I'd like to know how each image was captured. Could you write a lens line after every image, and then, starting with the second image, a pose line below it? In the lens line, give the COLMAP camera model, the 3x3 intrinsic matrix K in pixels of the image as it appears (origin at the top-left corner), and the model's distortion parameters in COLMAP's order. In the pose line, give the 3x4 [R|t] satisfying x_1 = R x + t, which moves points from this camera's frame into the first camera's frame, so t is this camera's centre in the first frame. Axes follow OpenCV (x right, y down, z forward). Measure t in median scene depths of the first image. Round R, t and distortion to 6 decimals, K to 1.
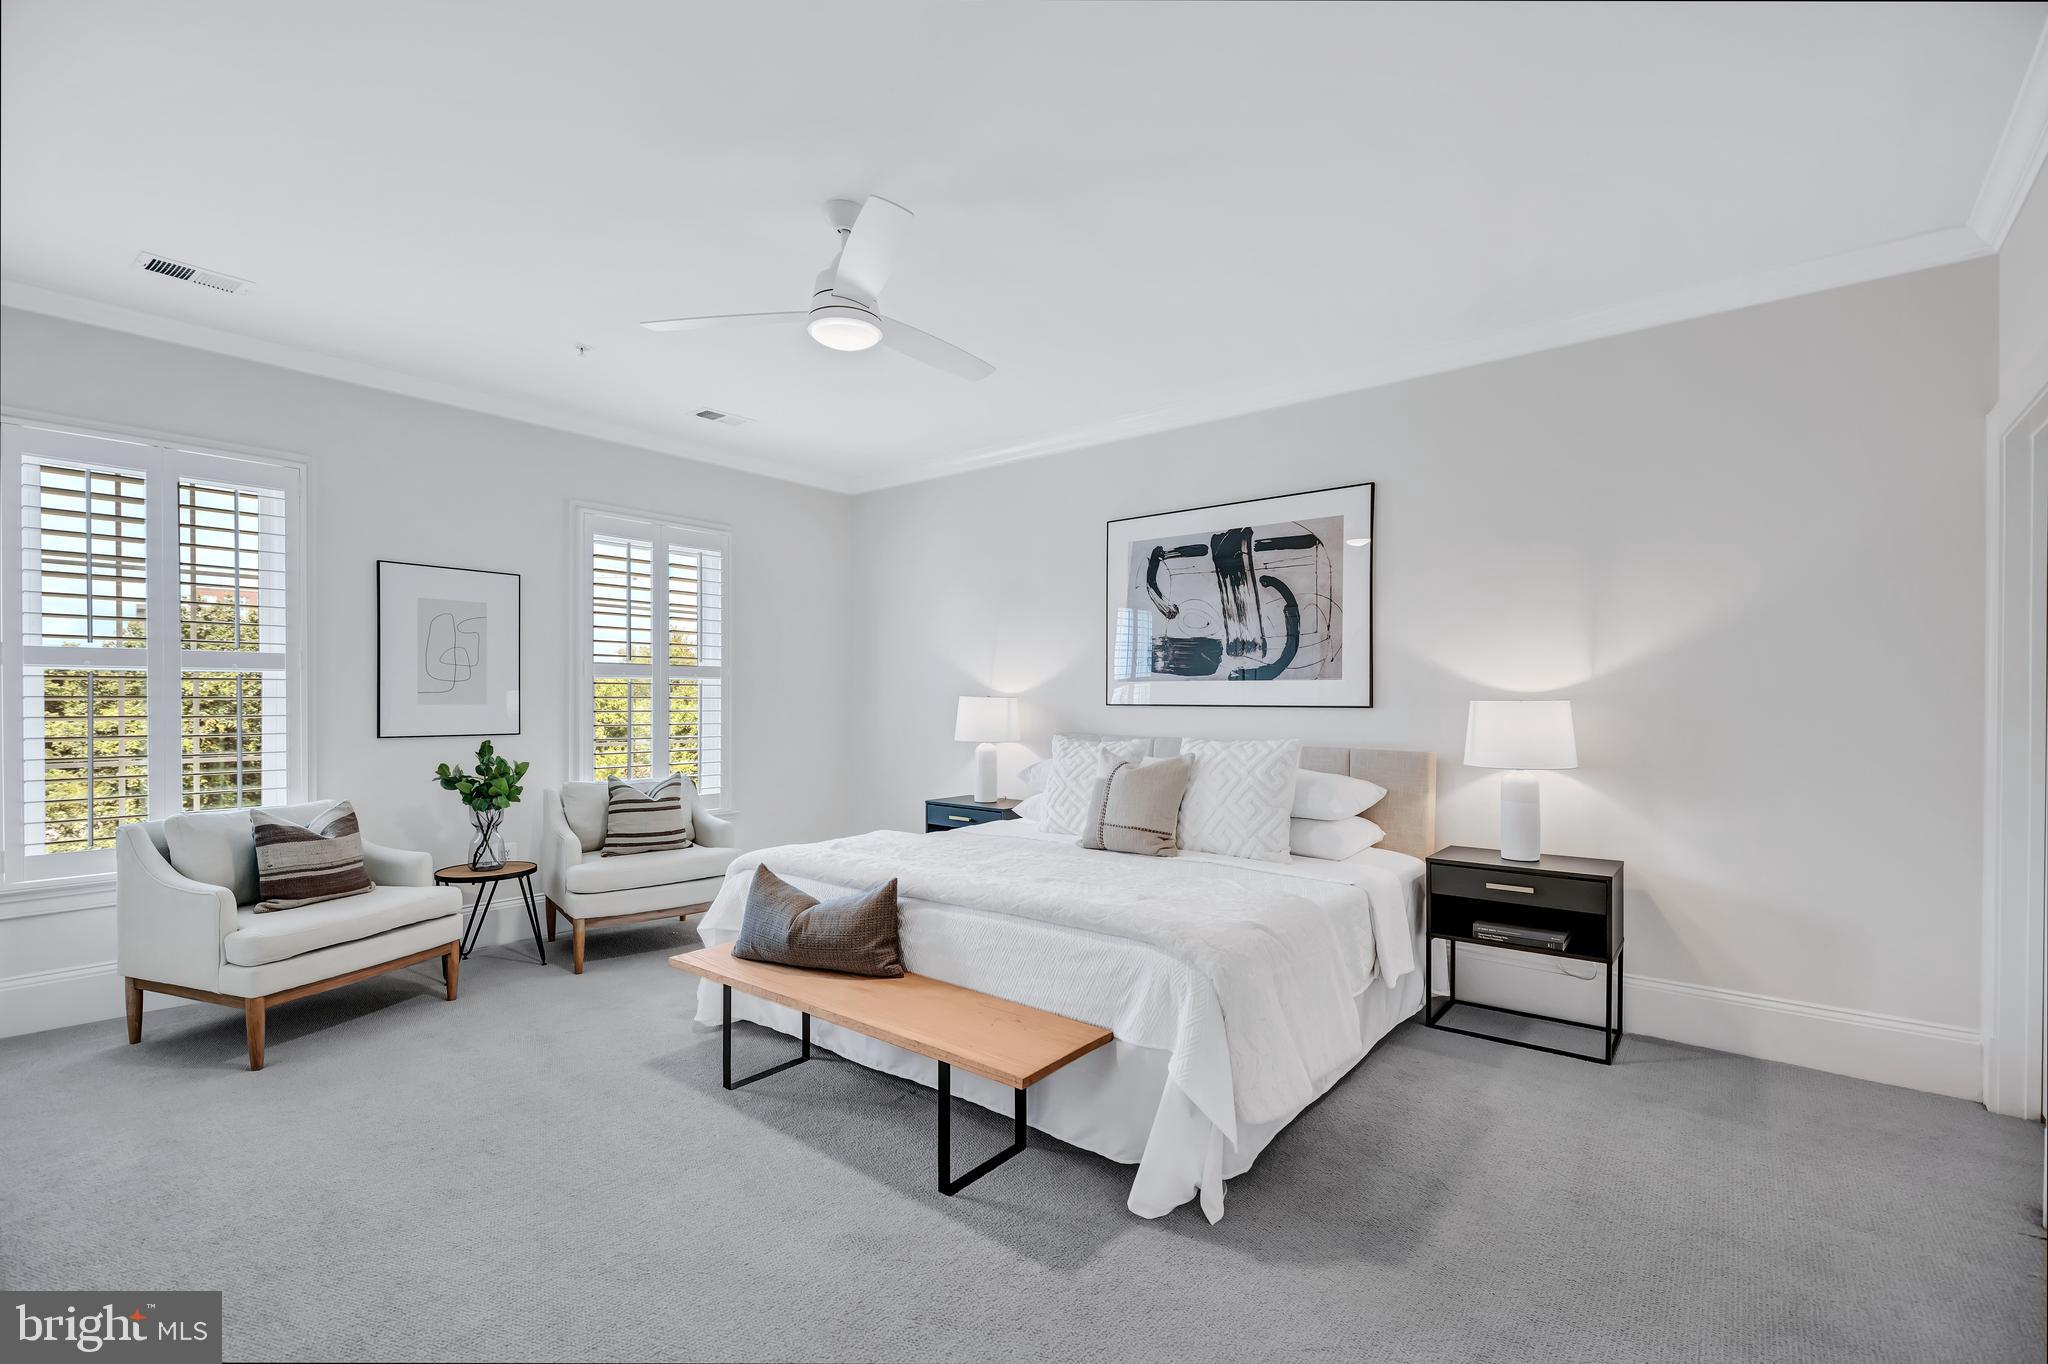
lens RADIAL K [[918.2, 0, 1089.8], [0, 918.2, 714.8], [0, 0, 1]] dist [0.000874, -0.001284]
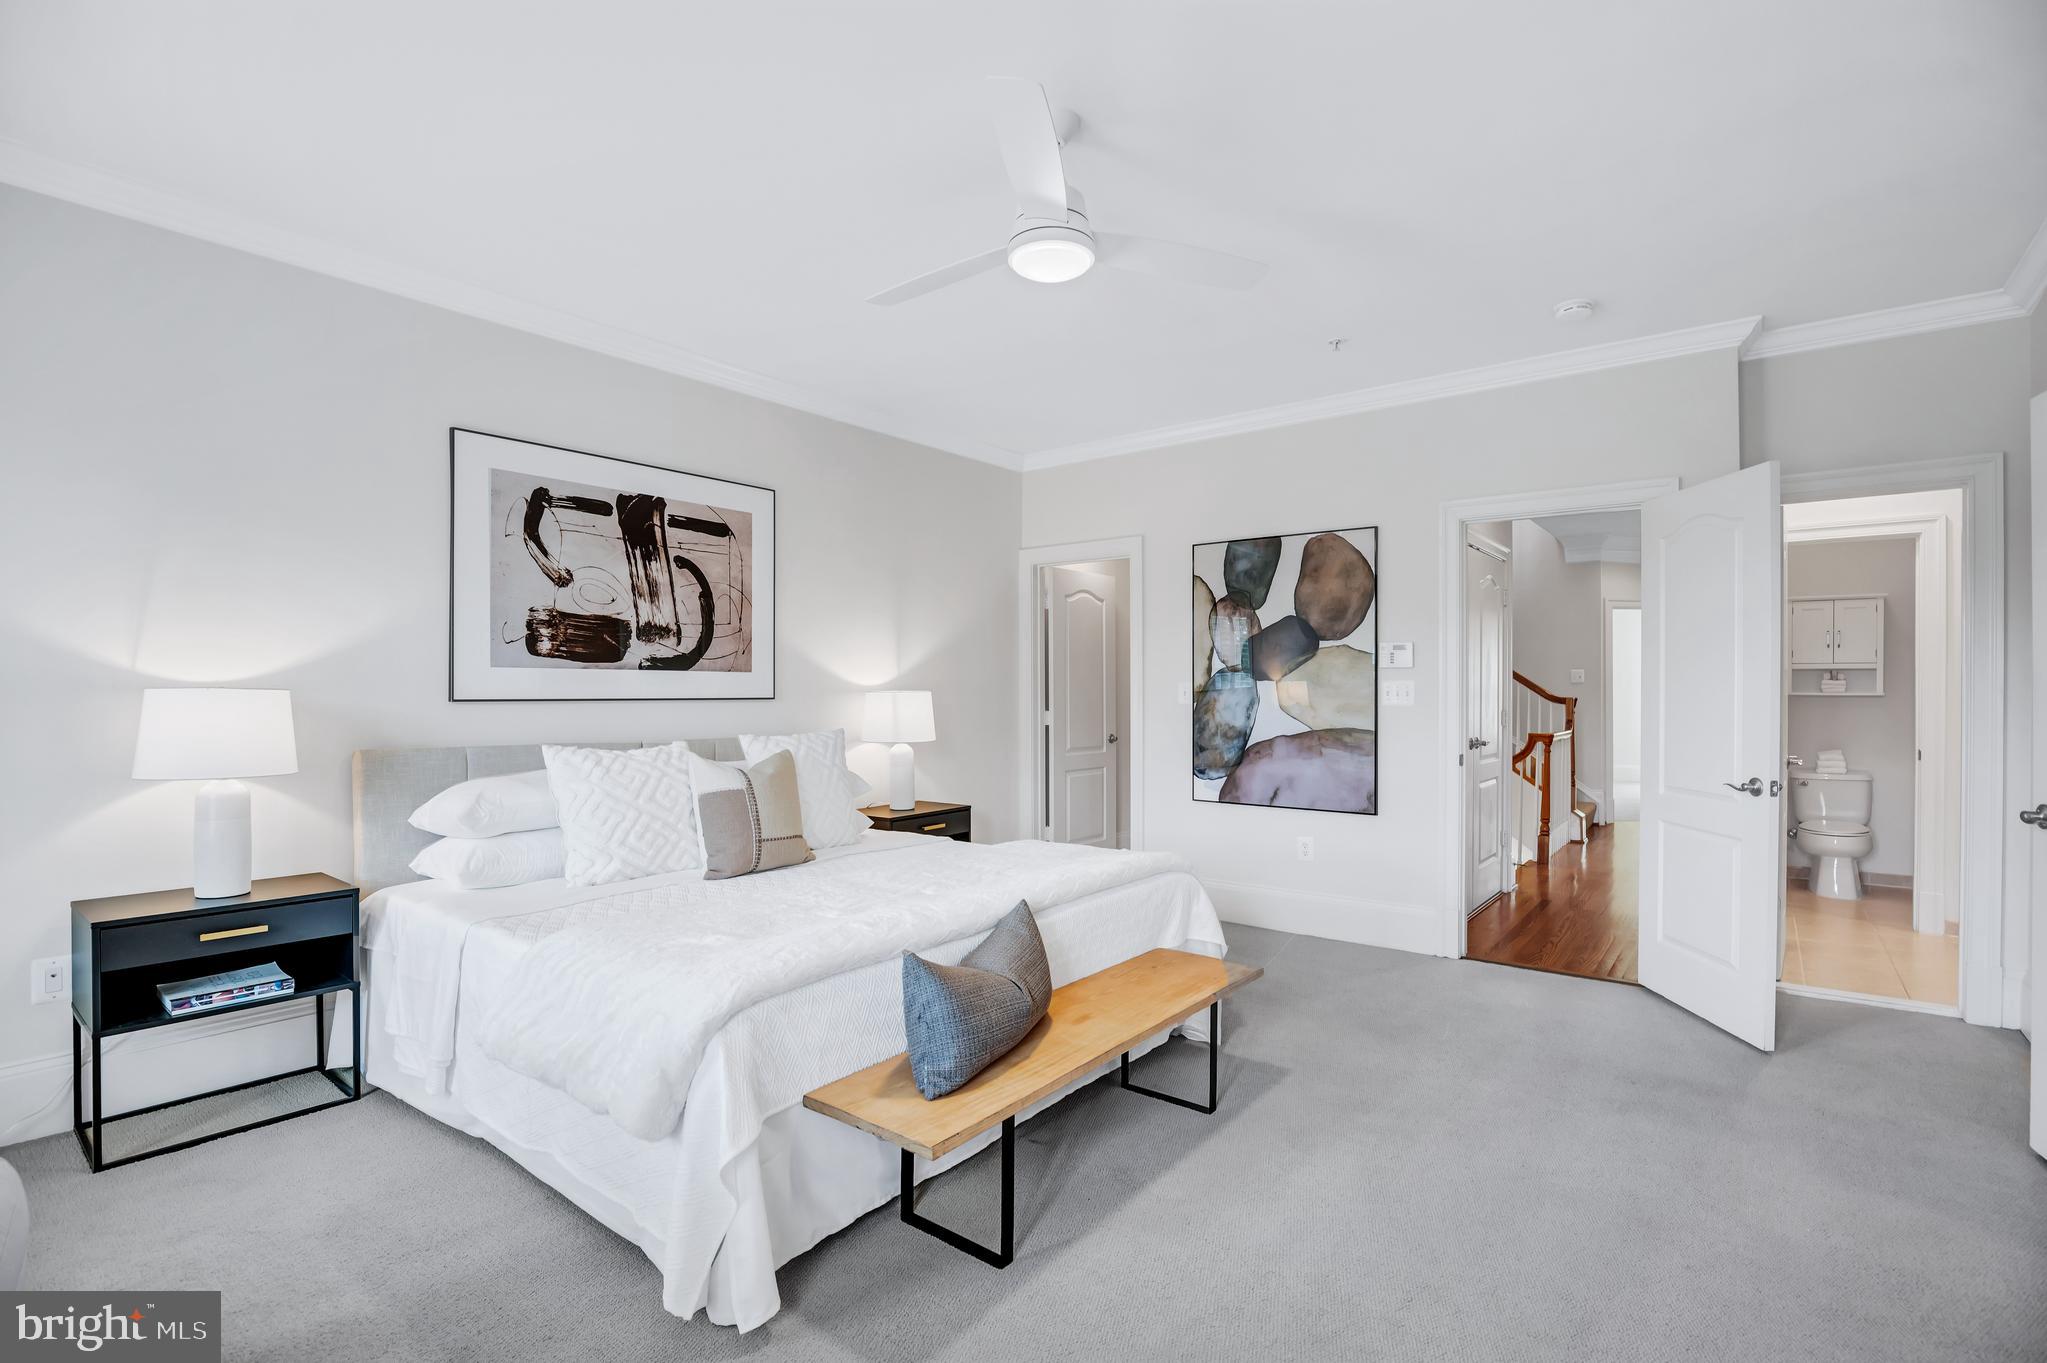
lens RADIAL K [[917.7, 0, 1025.9], [0, 917.7, 680.0], [0, 0, 1]] dist [0.000874, -0.001284]
pose [[0.014170, 0.011226, 0.999837, -0.698504], [0.023401, 0.999659, -0.011555, -0.009733], [-0.999626, 0.023561, 0.013902, 0.634383]]
